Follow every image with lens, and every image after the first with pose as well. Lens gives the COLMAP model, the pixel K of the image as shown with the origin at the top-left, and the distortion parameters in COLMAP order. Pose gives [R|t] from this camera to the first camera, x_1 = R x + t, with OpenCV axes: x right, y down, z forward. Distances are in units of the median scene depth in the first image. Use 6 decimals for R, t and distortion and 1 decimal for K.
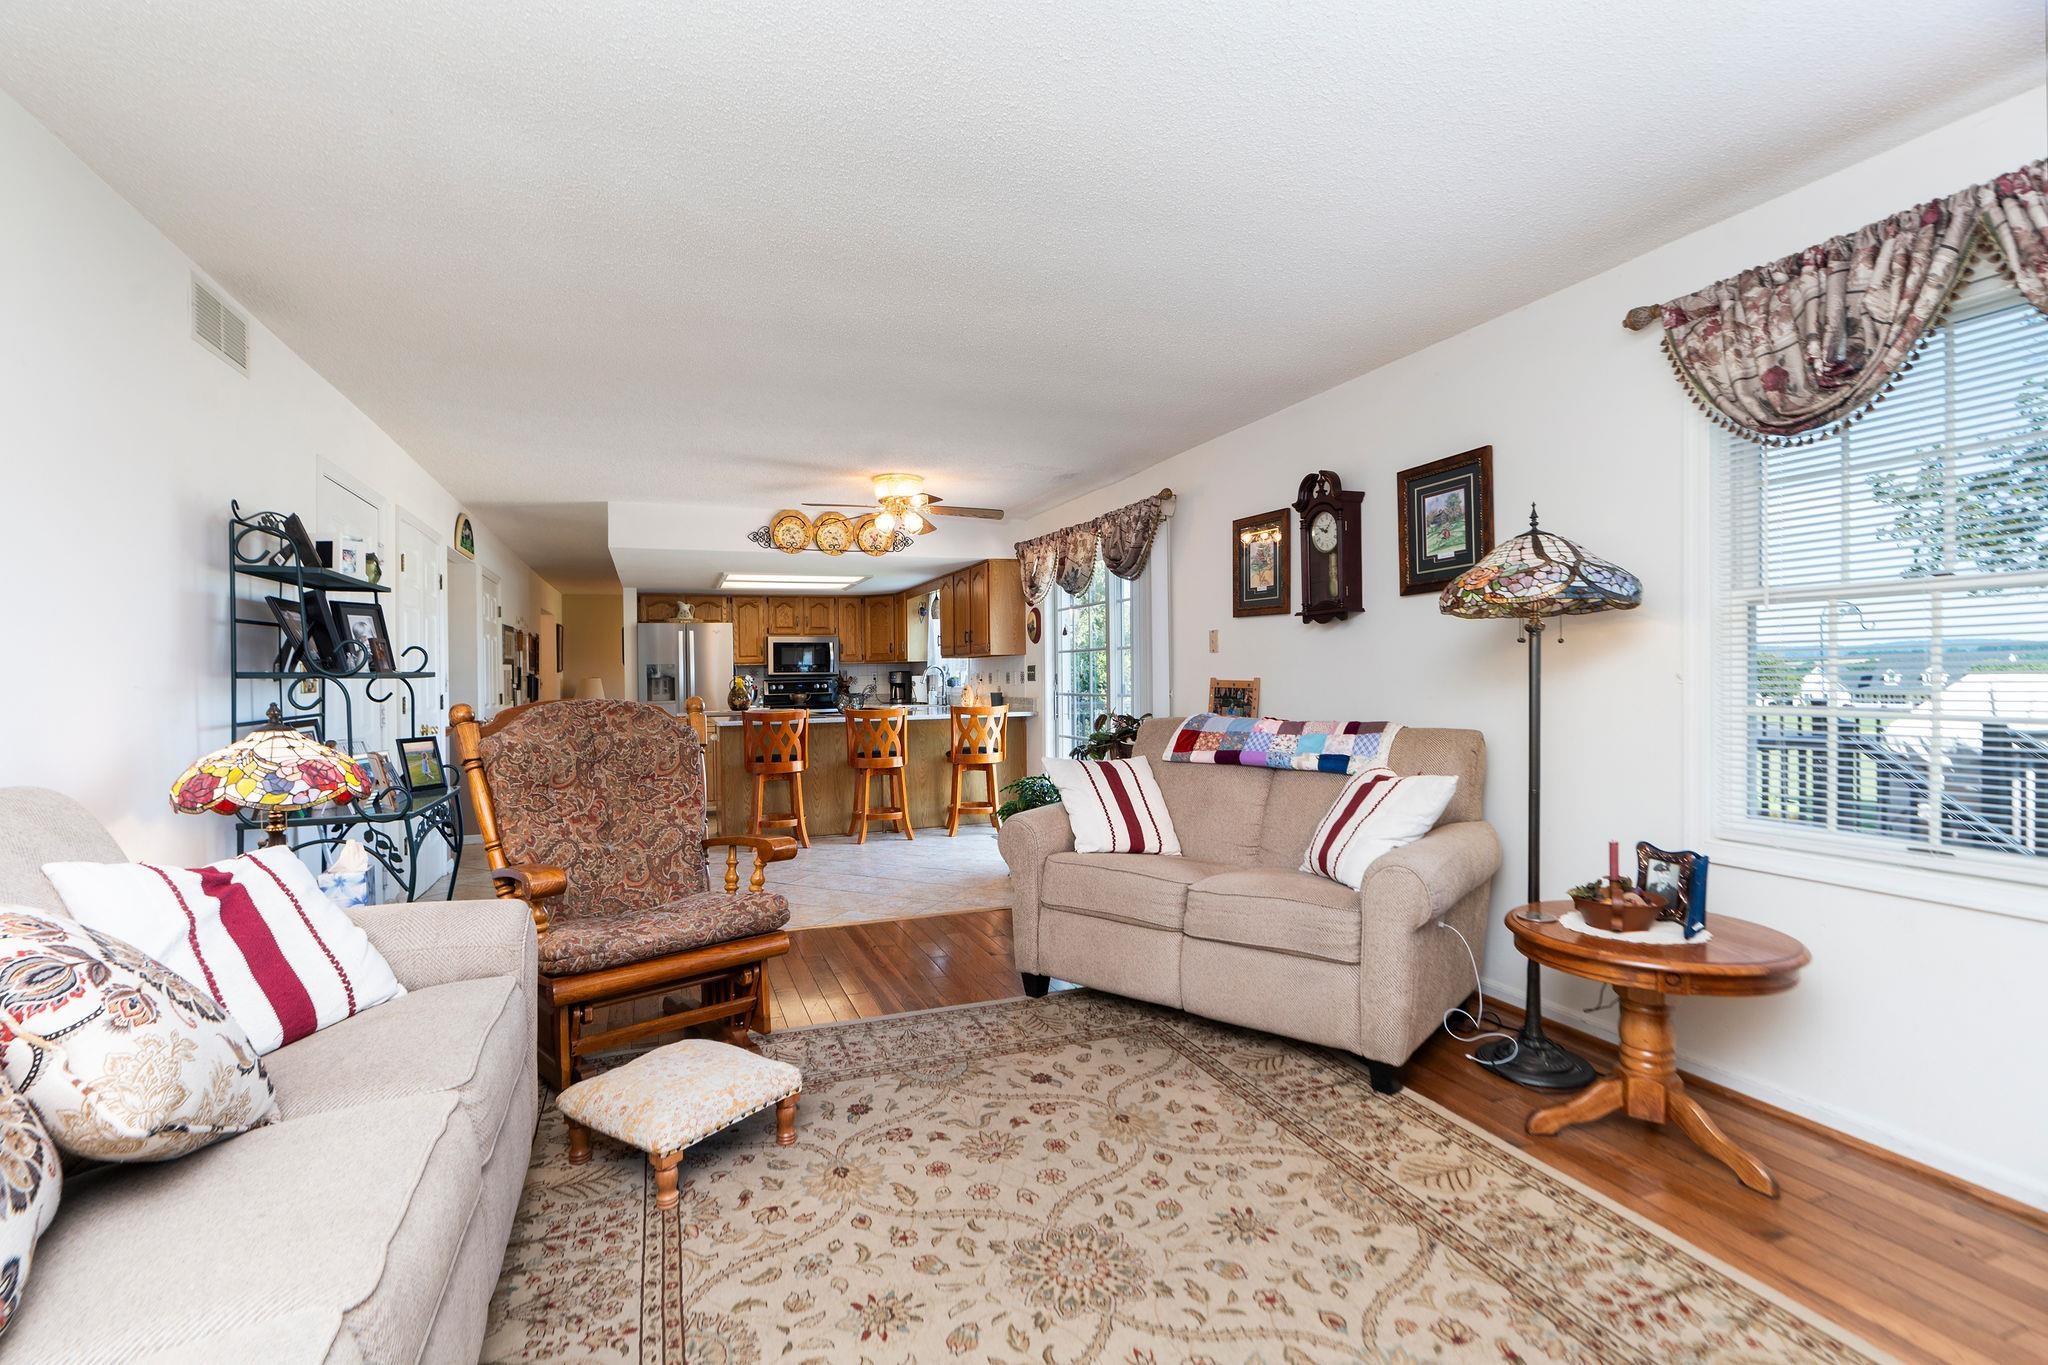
lens RADIAL K [[938.4, 0, 1030.7], [0, 938.4, 683.6], [0, 0, 1]] dist [-0.003482, -0.000295]
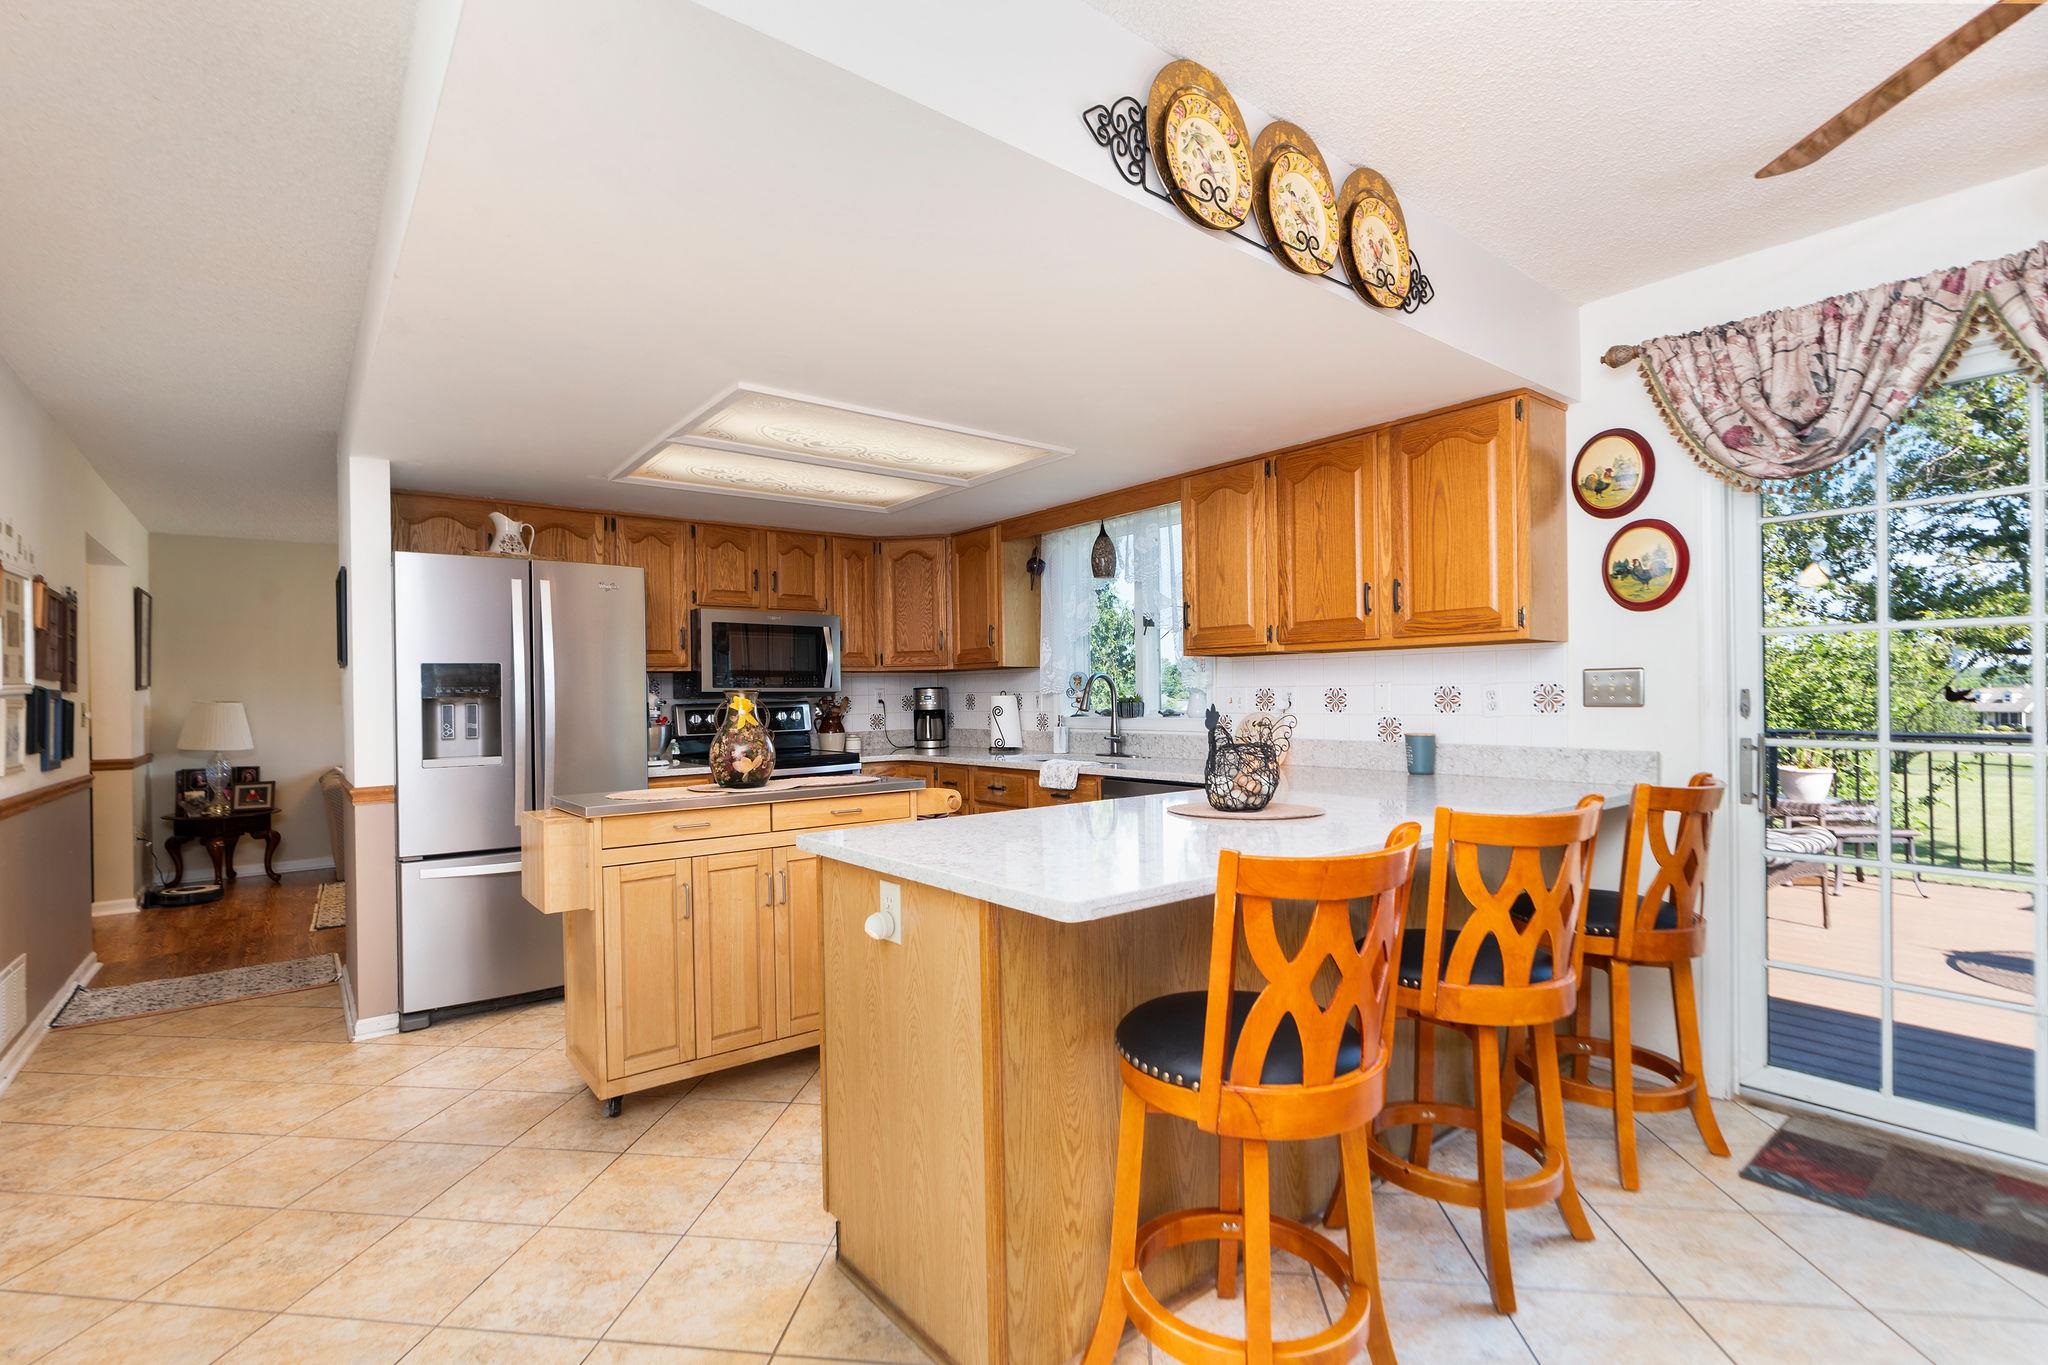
lens RADIAL K [[938.4, 0, 1012.4], [0, 938.4, 693.0], [0, 0, 1]] dist [-0.003482, -0.000295]
pose [[0.959749, 0.004542, 0.280823, -0.383167], [-0.000312, 0.999886, -0.015107, -0.003640], [-0.280860, 0.014412, 0.959641, 0.766214]]
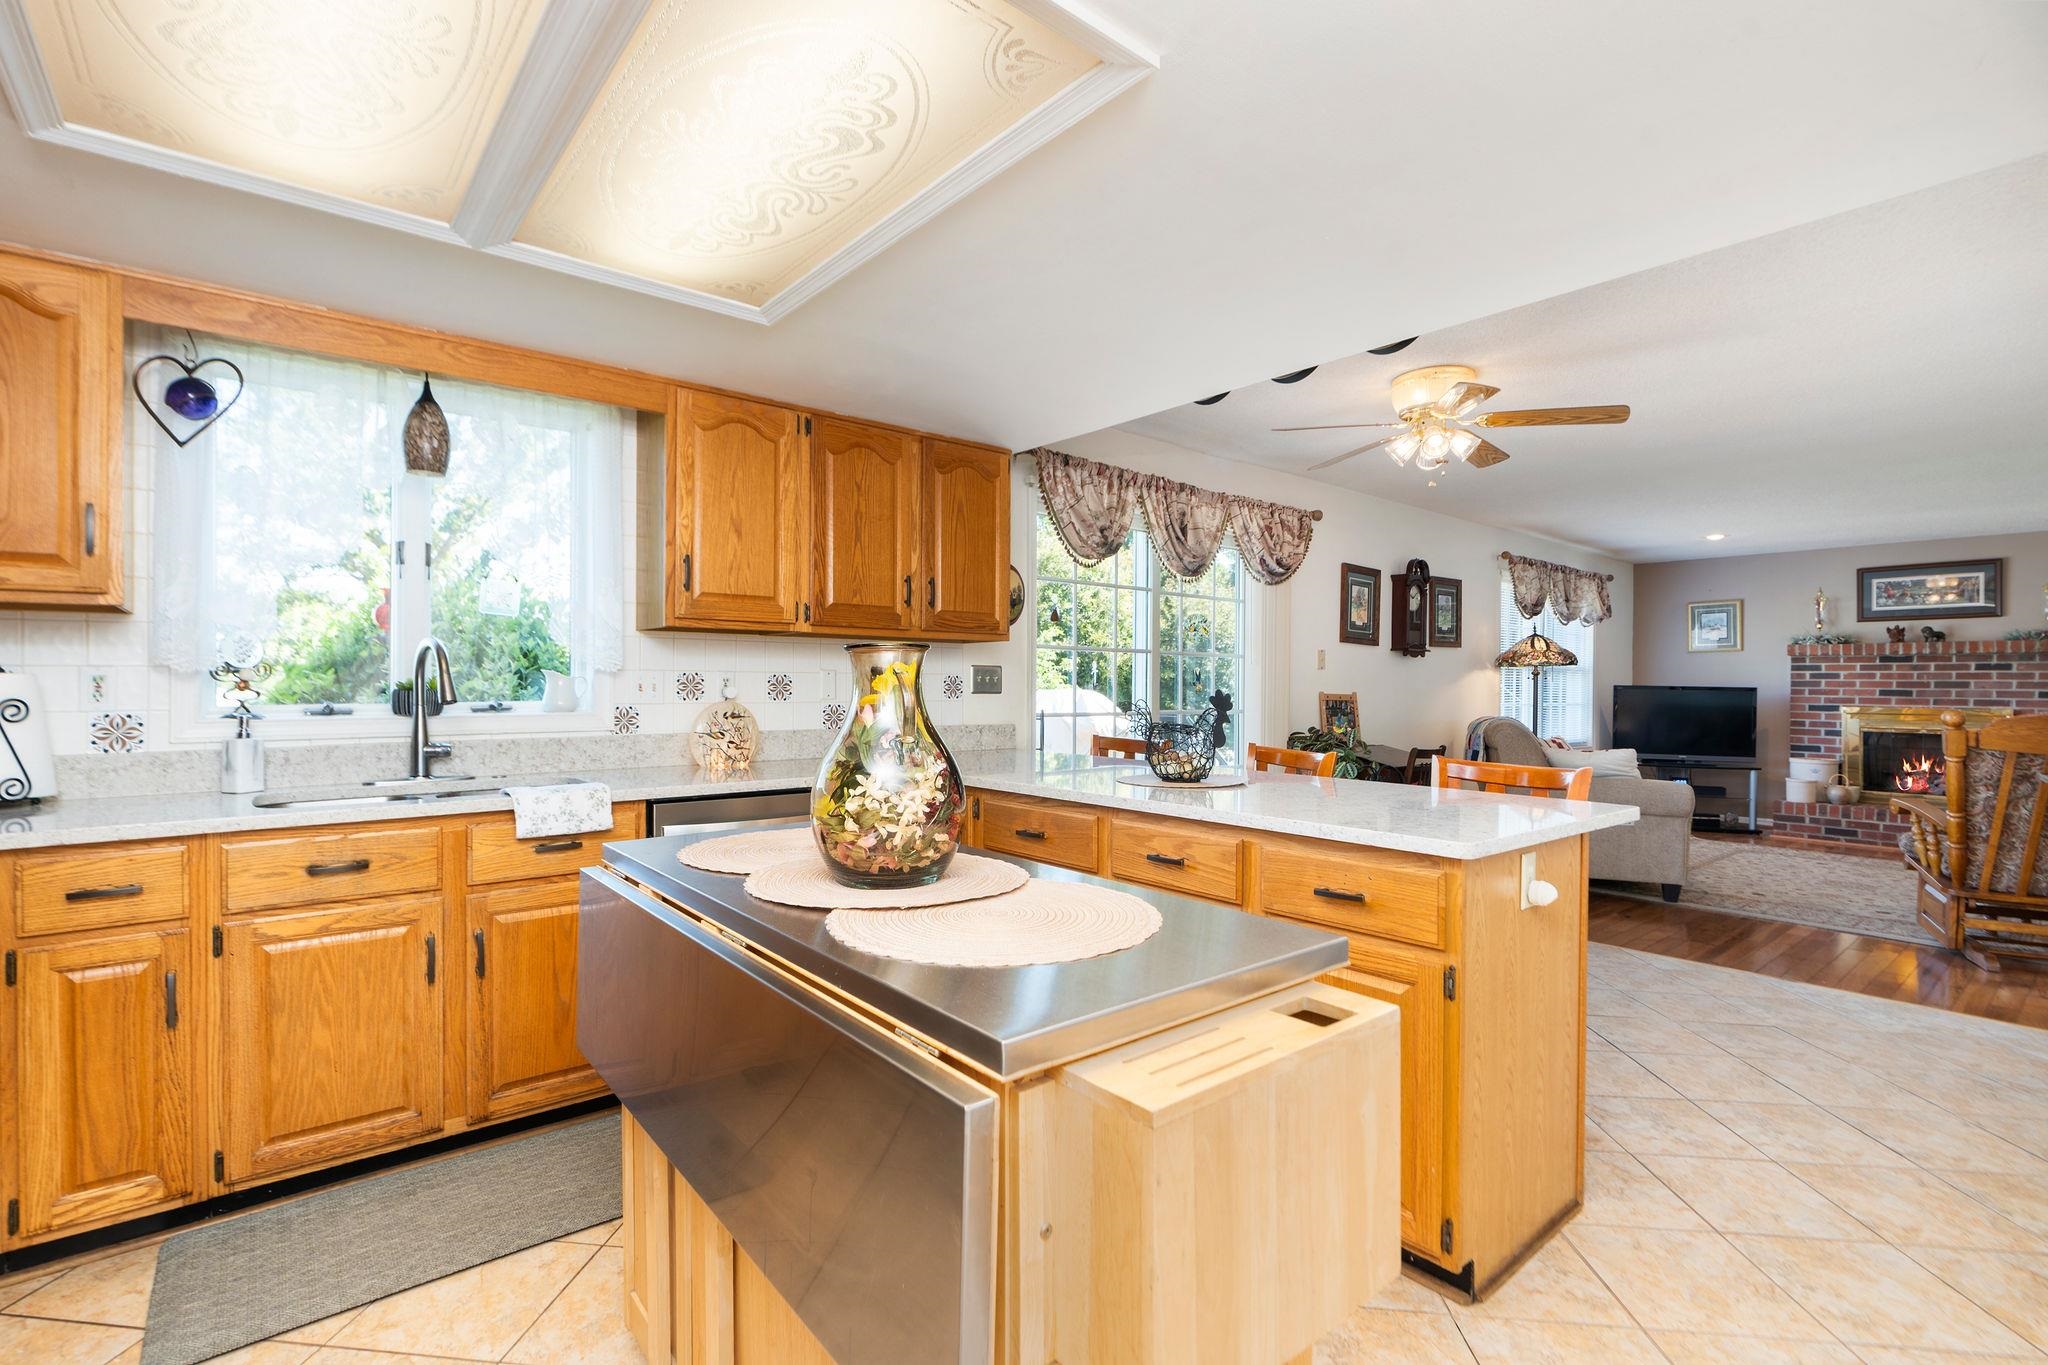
lens RADIAL K [[938.4, 0, 1020.6], [0, 938.4, 686.5], [0, 0, 1]] dist [-0.003482, -0.000295]
pose [[-0.290497, 0.007879, 0.956844, -0.494350], [0.003574, 0.999968, -0.007149, -0.003826], [-0.956869, 0.001343, -0.290516, 1.054476]]
